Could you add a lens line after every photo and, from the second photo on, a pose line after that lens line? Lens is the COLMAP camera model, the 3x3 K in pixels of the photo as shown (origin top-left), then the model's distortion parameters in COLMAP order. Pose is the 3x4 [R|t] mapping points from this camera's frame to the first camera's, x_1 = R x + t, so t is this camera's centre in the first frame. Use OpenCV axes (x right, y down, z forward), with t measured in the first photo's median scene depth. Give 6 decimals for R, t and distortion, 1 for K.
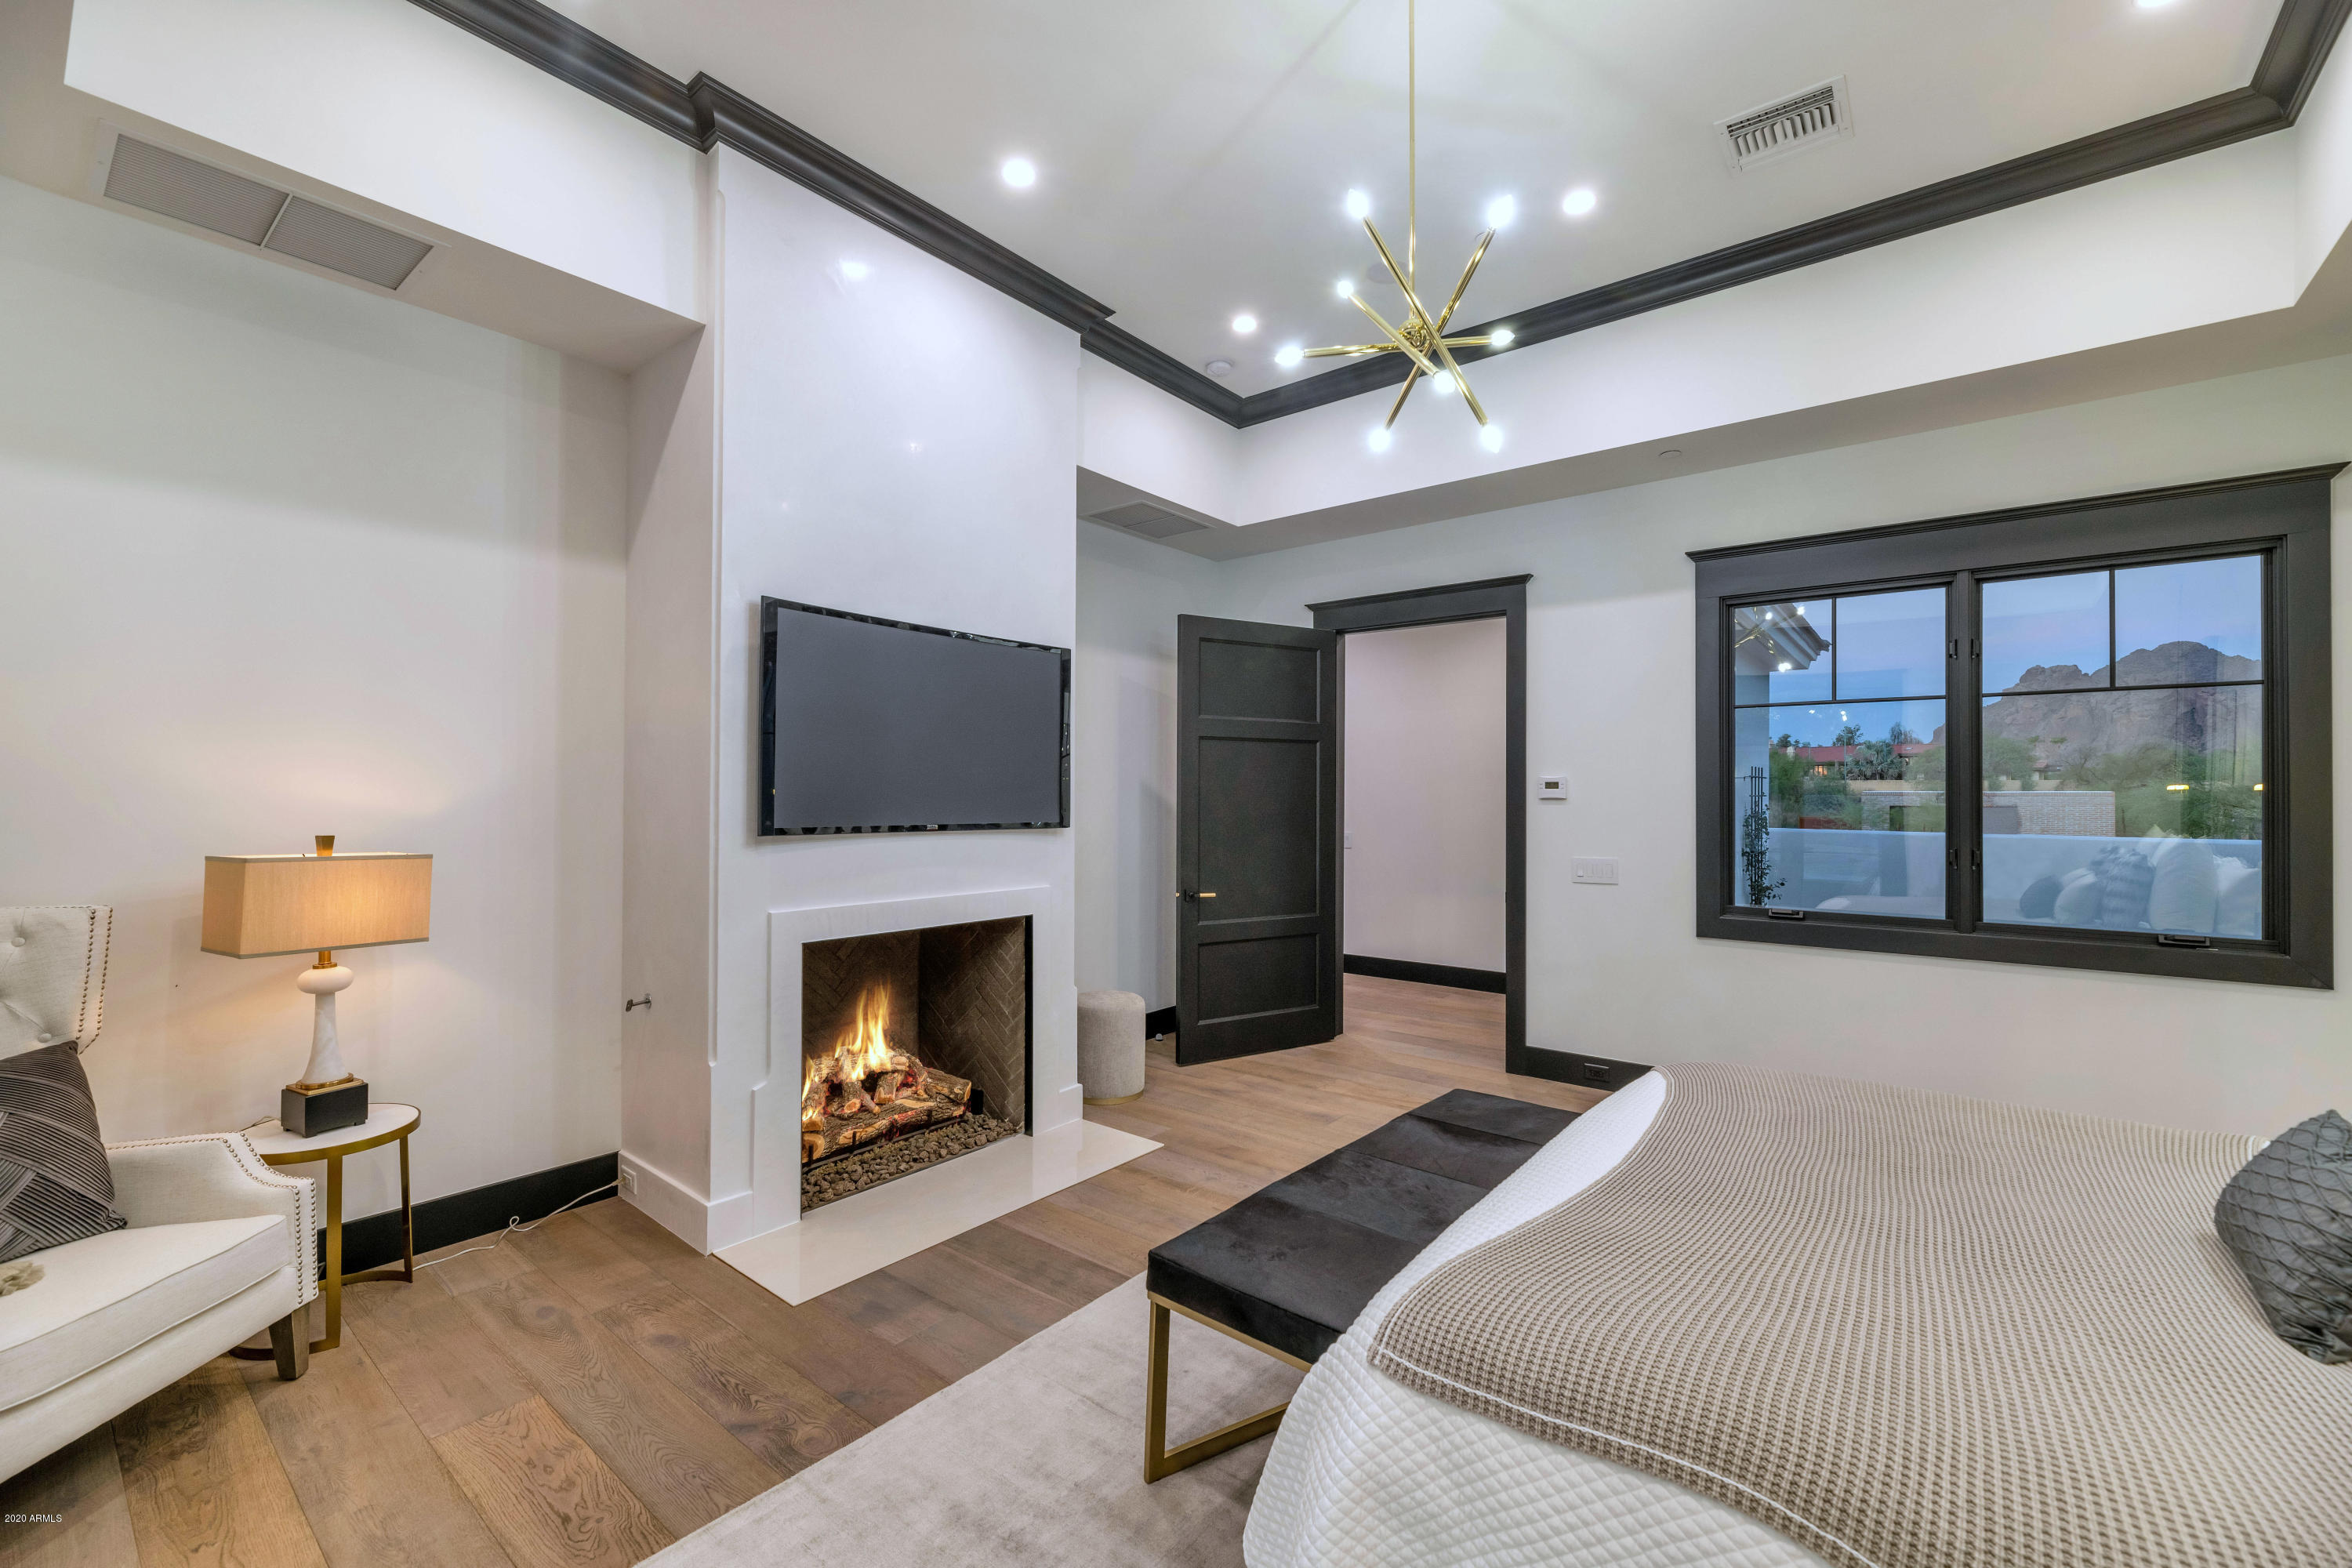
lens RADIAL K [[948.7, 0, 1180.0], [0, 948.7, 781.3], [0, 0, 1]] dist [-0.001636, -0.000476]
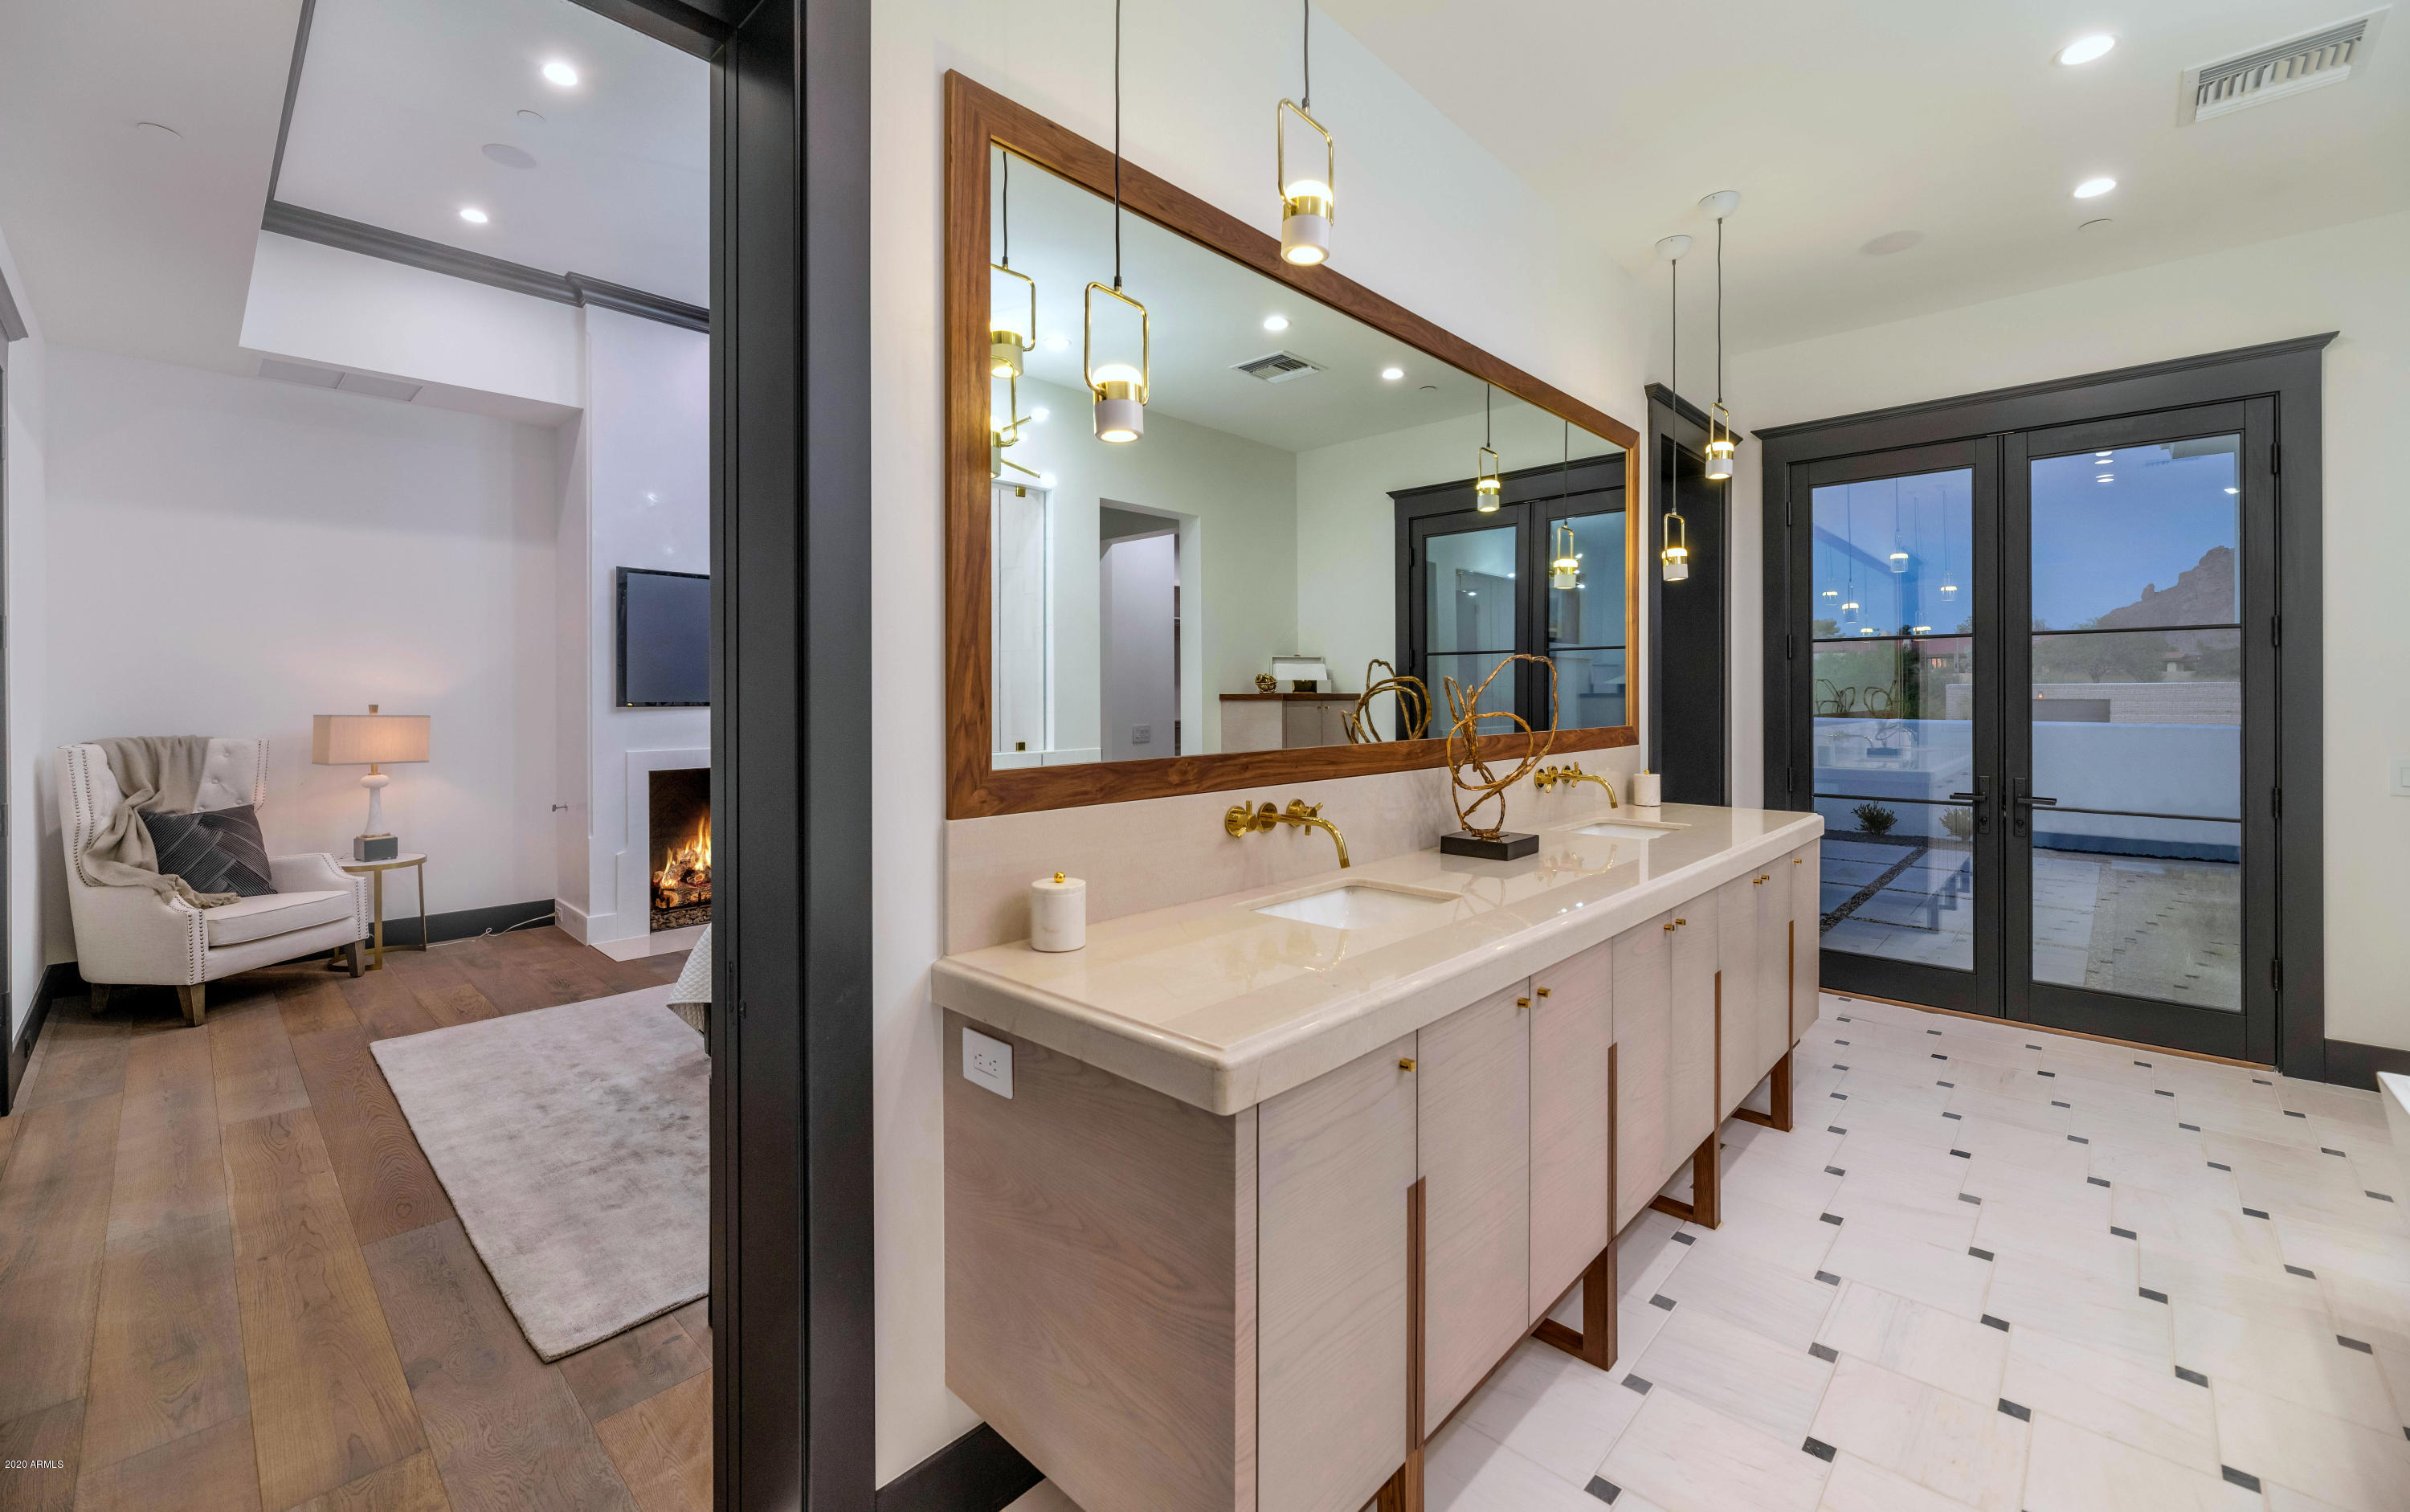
lens RADIAL K [[975.4, 0, 1194.0], [0, 975.4, 685.0], [0, 0, 1]] dist [0.013825, 0.000230]
pose [[0.995401, -0.008382, -0.095432, 0.885995], [0.009199, 0.999925, 0.008126, 0.016321], [0.095357, -0.008967, 0.995403, -0.774910]]
